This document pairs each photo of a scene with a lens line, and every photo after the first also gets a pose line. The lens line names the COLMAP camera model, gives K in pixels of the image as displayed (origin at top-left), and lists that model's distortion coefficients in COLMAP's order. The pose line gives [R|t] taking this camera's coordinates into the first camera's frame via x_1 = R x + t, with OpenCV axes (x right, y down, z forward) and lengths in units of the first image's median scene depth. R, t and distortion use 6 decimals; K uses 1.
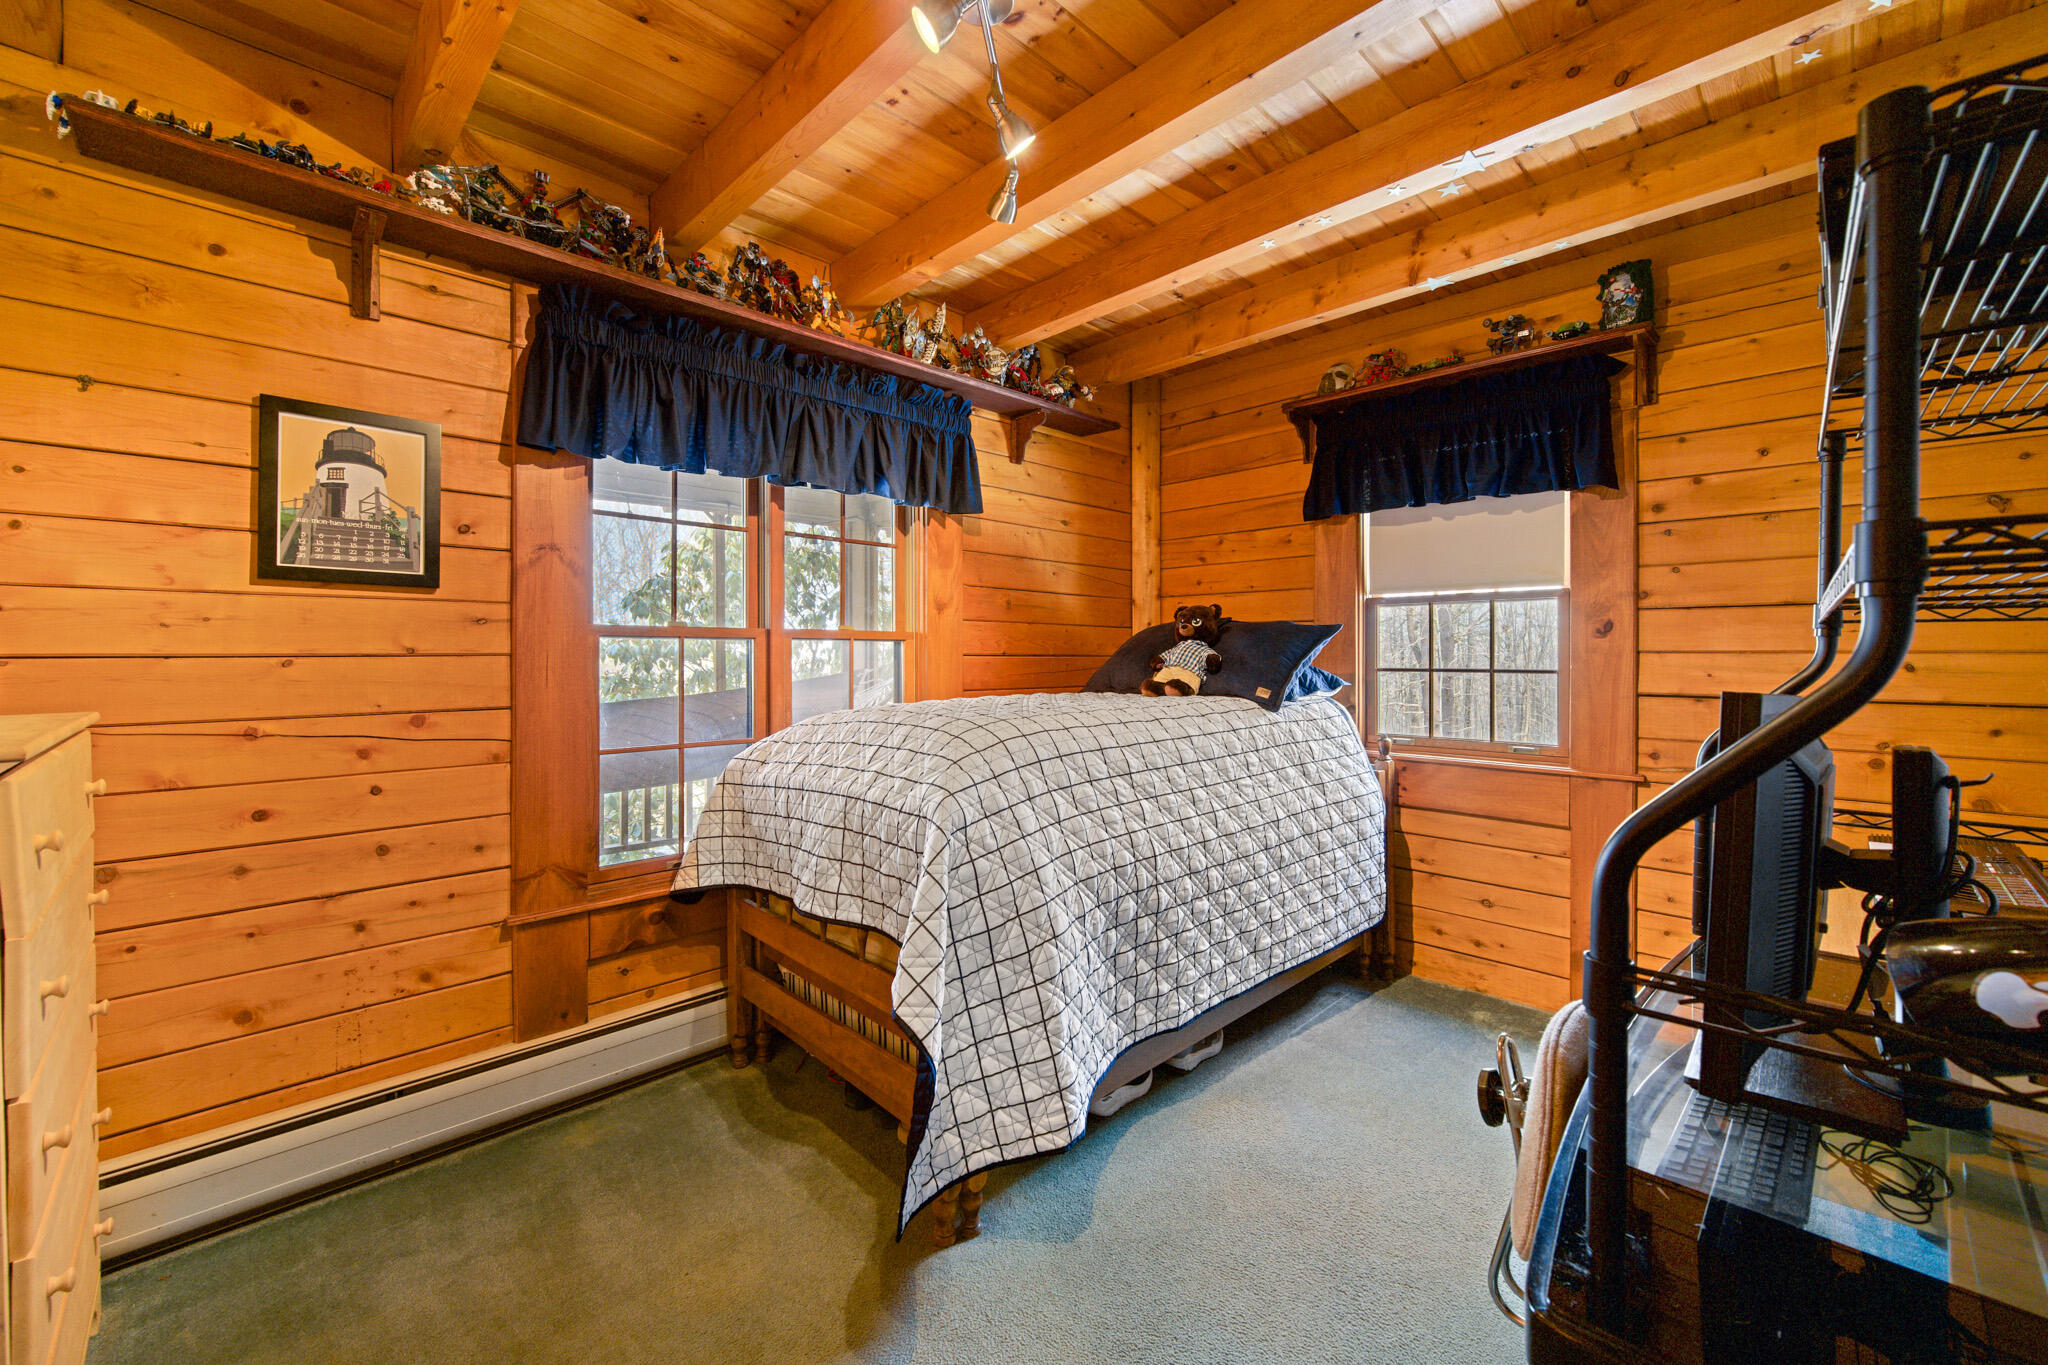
lens RADIAL K [[821.0, 0, 1024.6], [0, 821.0, 666.9], [0, 0, 1]] dist [-0.003244, 0.001030]
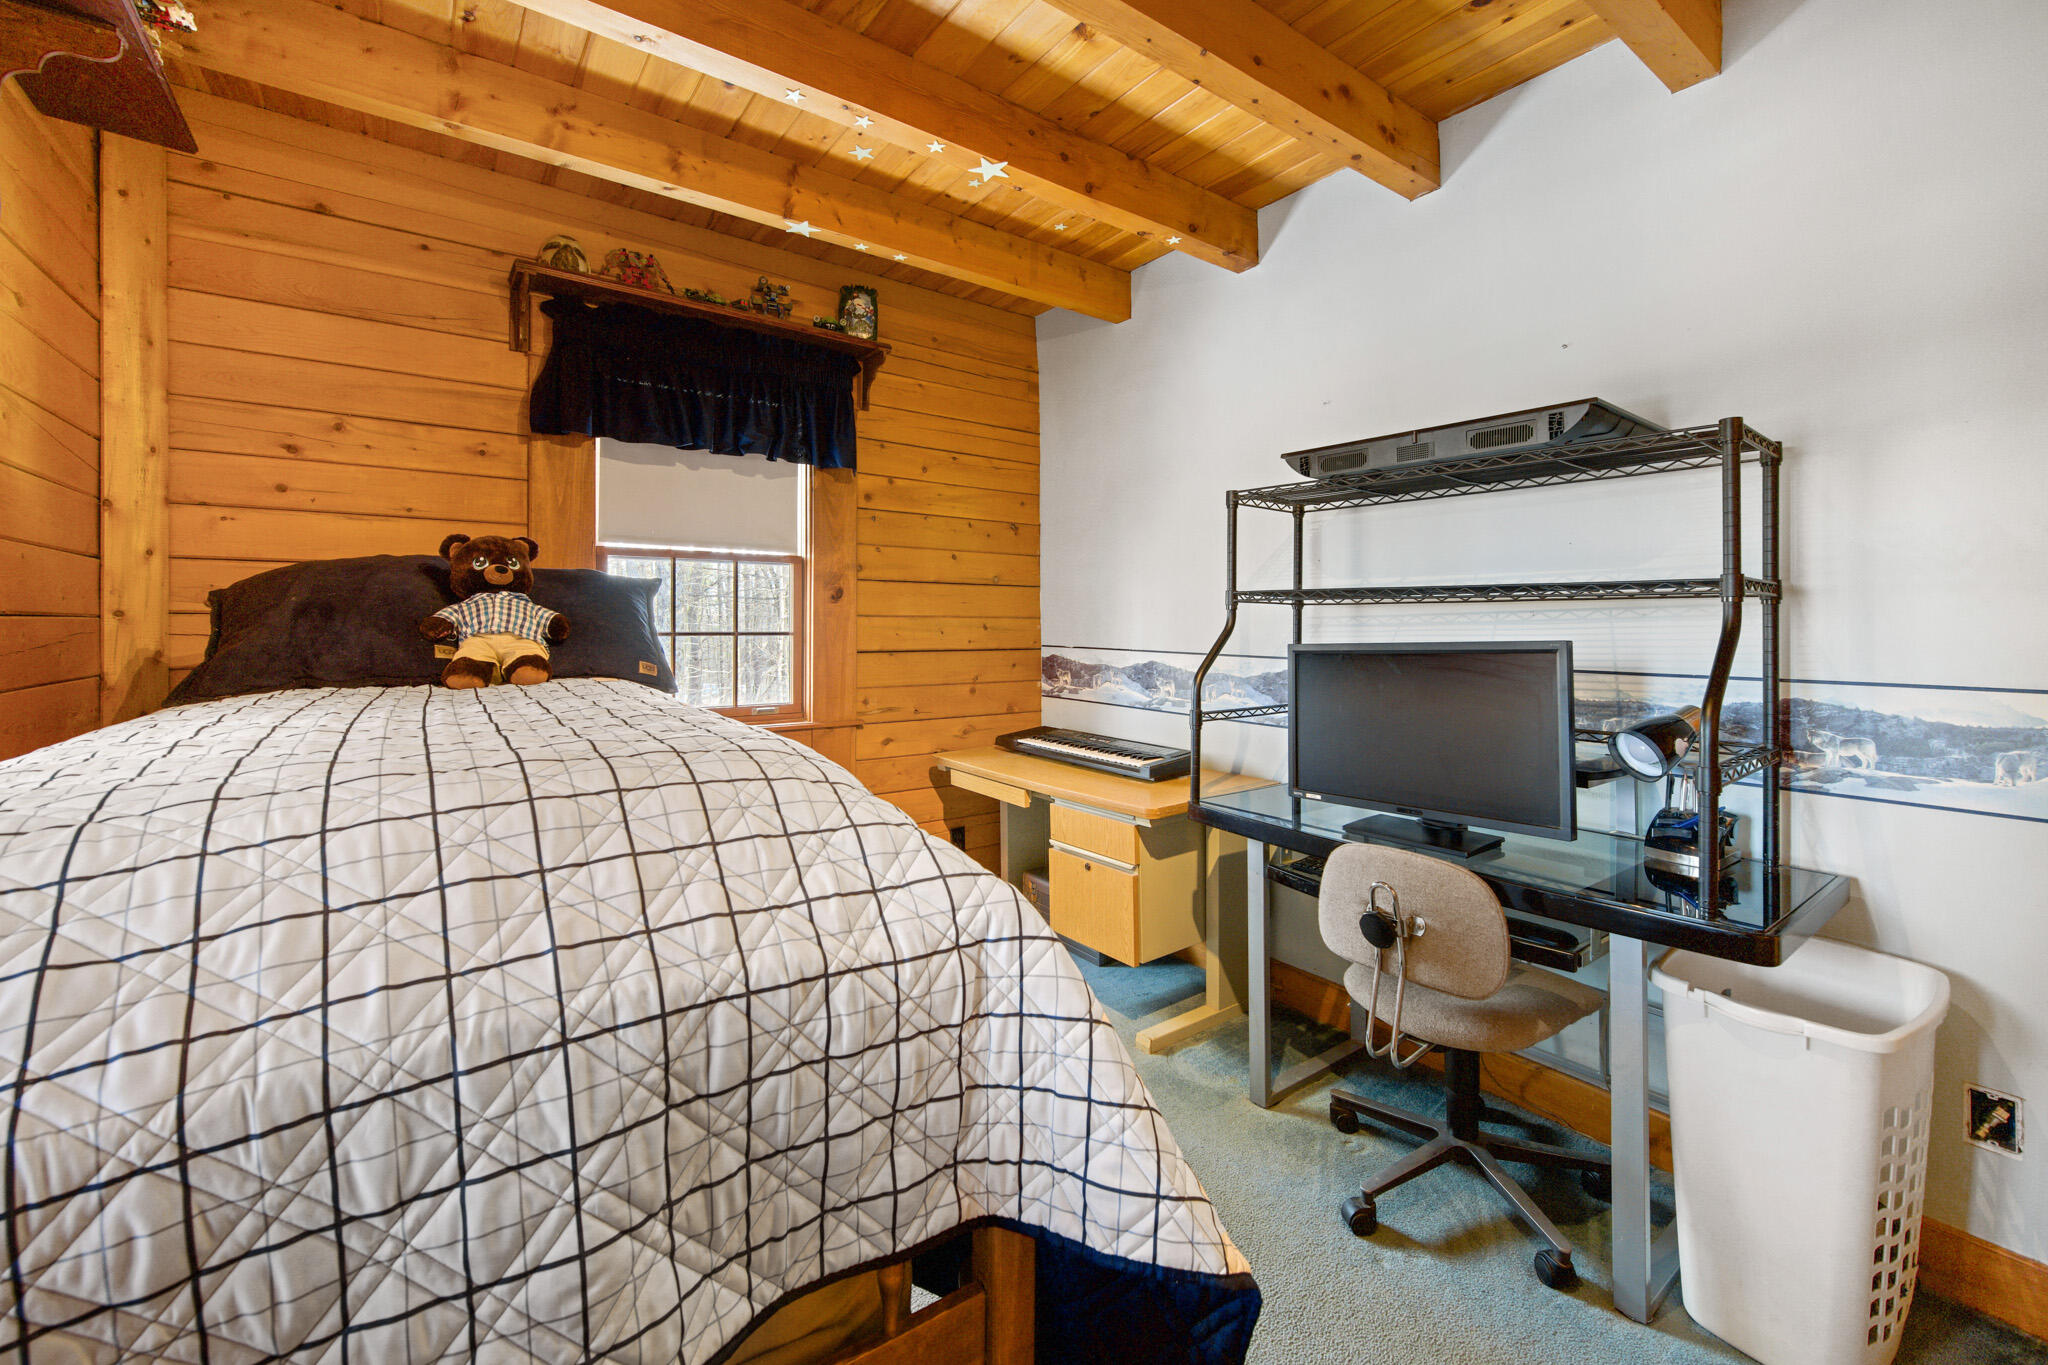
lens RADIAL K [[821.0, 0, 1046.3], [0, 821.0, 626.5], [0, 0, 1]] dist [-0.003244, 0.001030]
pose [[0.154210, -0.008813, 0.987999, -0.347699], [0.006479, 0.999948, 0.007908, -0.009061], [-0.988017, 0.005181, 0.154259, 0.496489]]
